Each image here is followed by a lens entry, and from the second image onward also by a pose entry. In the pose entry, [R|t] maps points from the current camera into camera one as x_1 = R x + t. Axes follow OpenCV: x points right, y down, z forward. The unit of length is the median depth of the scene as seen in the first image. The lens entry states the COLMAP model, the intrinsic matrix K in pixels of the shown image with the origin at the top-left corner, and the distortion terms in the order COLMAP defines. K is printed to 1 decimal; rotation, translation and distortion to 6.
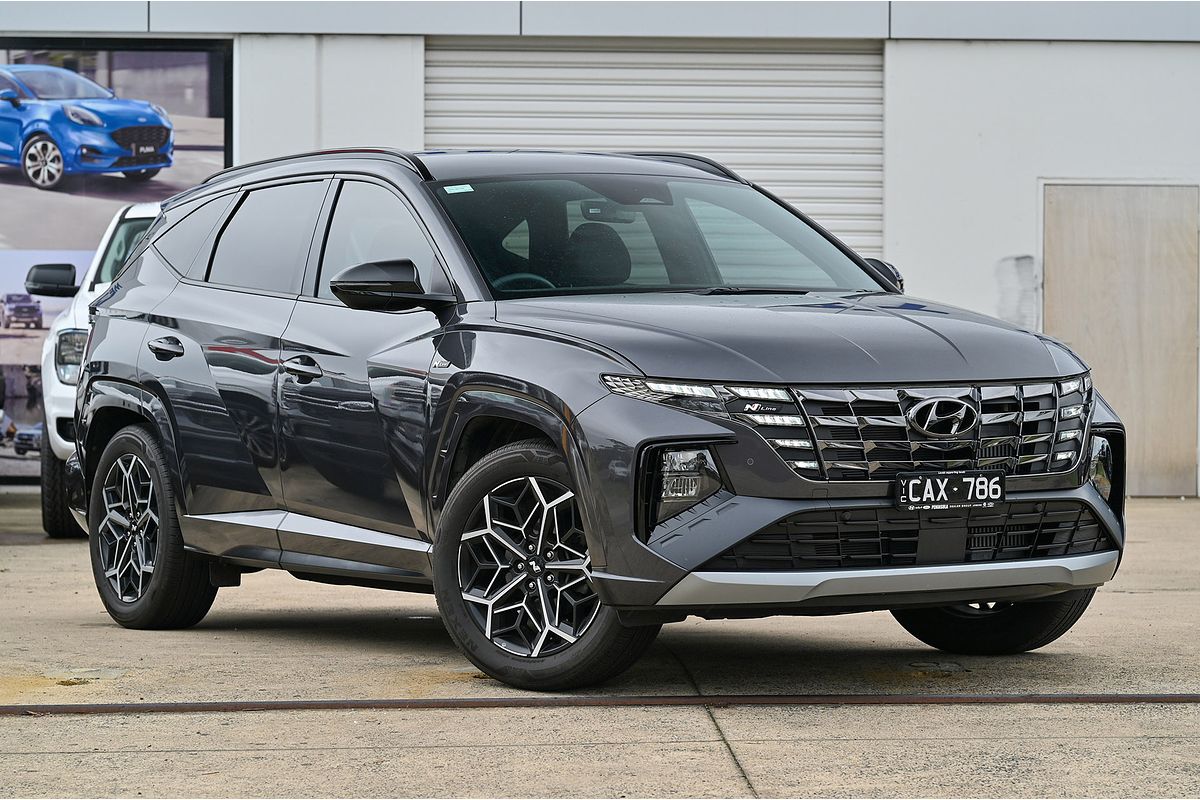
lens RADIAL K [[3475.9, 0, 600.0], [0, 3475.9, 400.0], [0, 0, 1]] dist [0.140866, 0.088345]
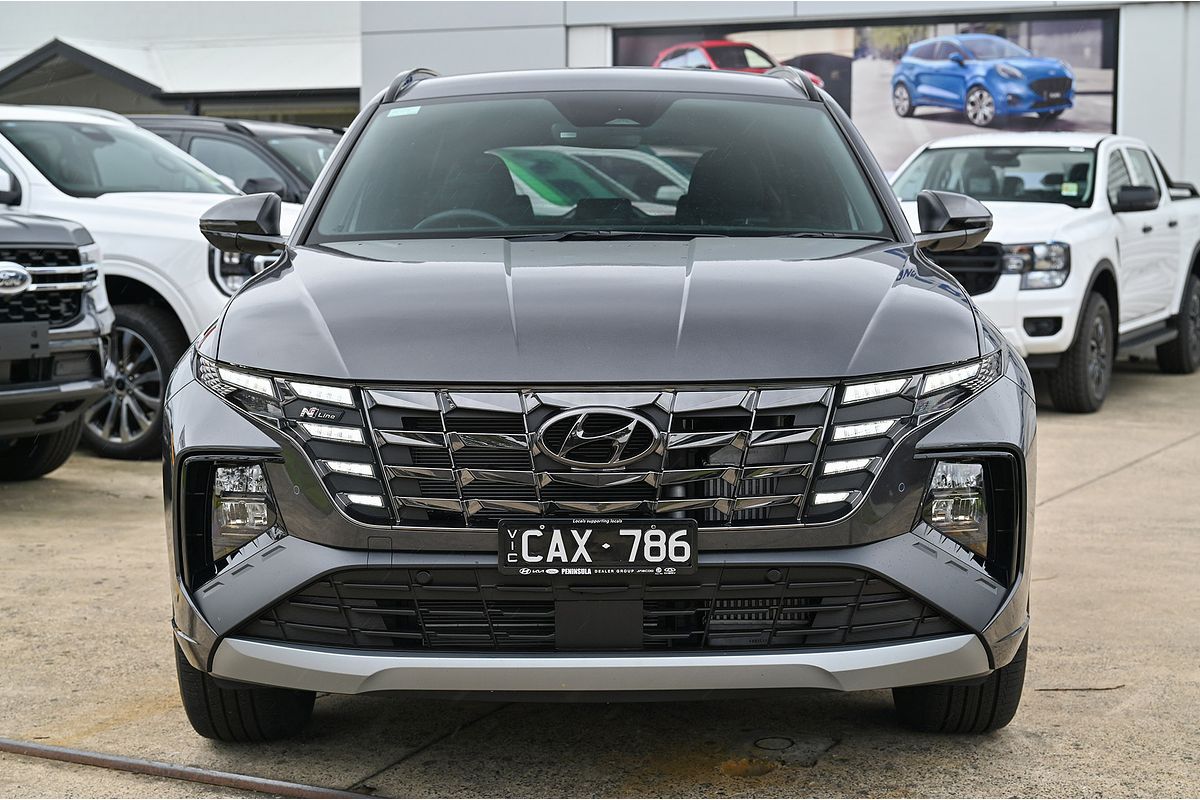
lens RADIAL K [[2019.5, 0, 600.0], [0, 2019.5, 400.0], [0, 0, 1]] dist [0.006028, -0.127376]
pose [[0.865533, 0.050481, -0.498302, 0.290720], [-0.014929, 0.997066, 0.075078, -0.031136], [0.500630, -0.057543, 0.863747, 0.662075]]
